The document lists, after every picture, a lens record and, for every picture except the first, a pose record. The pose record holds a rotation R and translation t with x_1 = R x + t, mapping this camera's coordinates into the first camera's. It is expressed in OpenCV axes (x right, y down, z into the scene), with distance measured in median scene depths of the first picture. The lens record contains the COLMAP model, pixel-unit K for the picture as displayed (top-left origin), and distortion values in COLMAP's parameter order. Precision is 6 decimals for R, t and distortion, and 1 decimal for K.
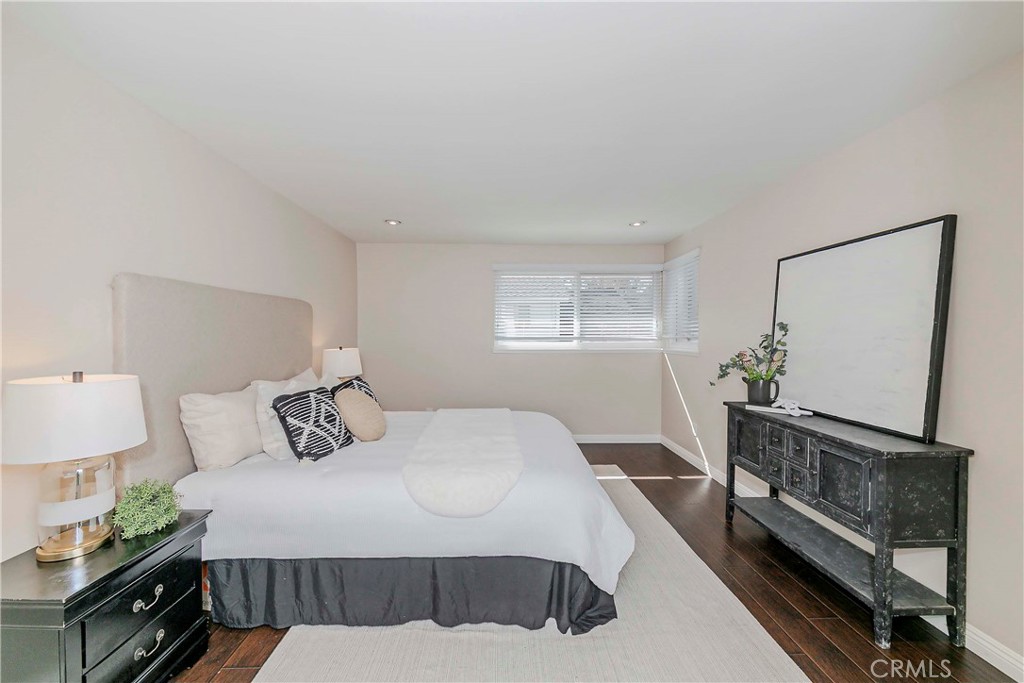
lens RADIAL K [[364.9, 0, 497.9], [0, 364.9, 346.8], [0, 0, 1]] dist [-0.007810, 0.000066]
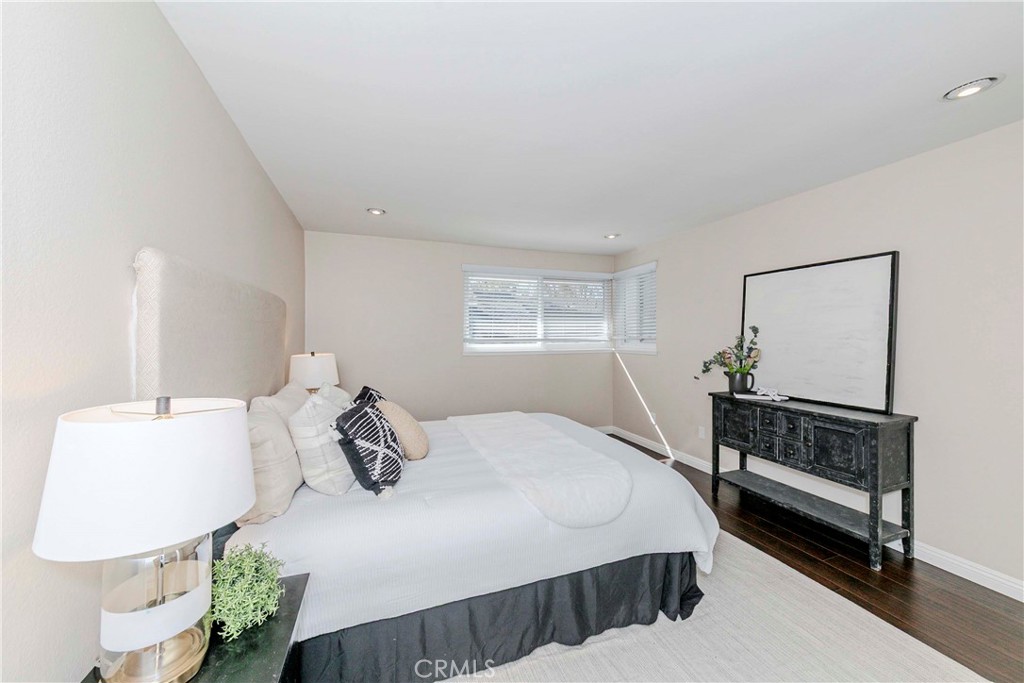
lens RADIAL K [[364.9, 0, 500.0], [0, 364.9, 340.5], [0, 0, 1]] dist [-0.007810, 0.000066]
pose [[0.947423, -0.006518, 0.319917, -0.532049], [0.013401, 0.999724, -0.019319, -0.007505], [-0.319703, 0.022591, 0.947249, 0.125476]]
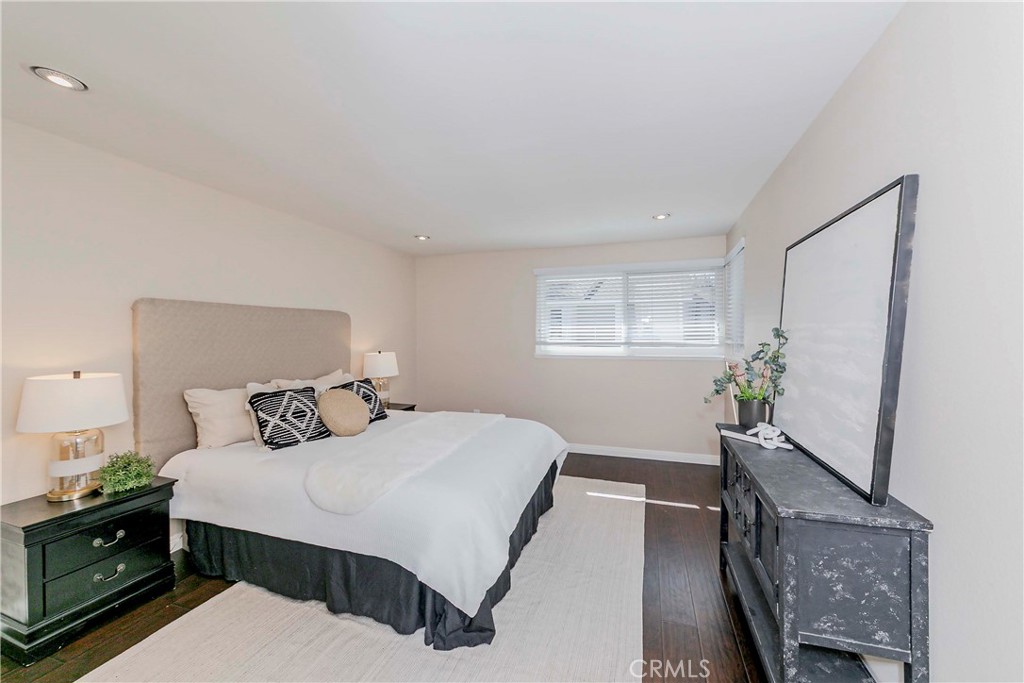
lens RADIAL K [[364.9, 0, 529.3], [0, 364.9, 344.5], [0, 0, 1]] dist [-0.007810, 0.000066]
pose [[0.955087, 0.005023, -0.296283, 0.636806], [-0.008075, 0.999926, -0.009077, -0.025112], [0.296216, 0.011062, 0.955057, 0.107718]]
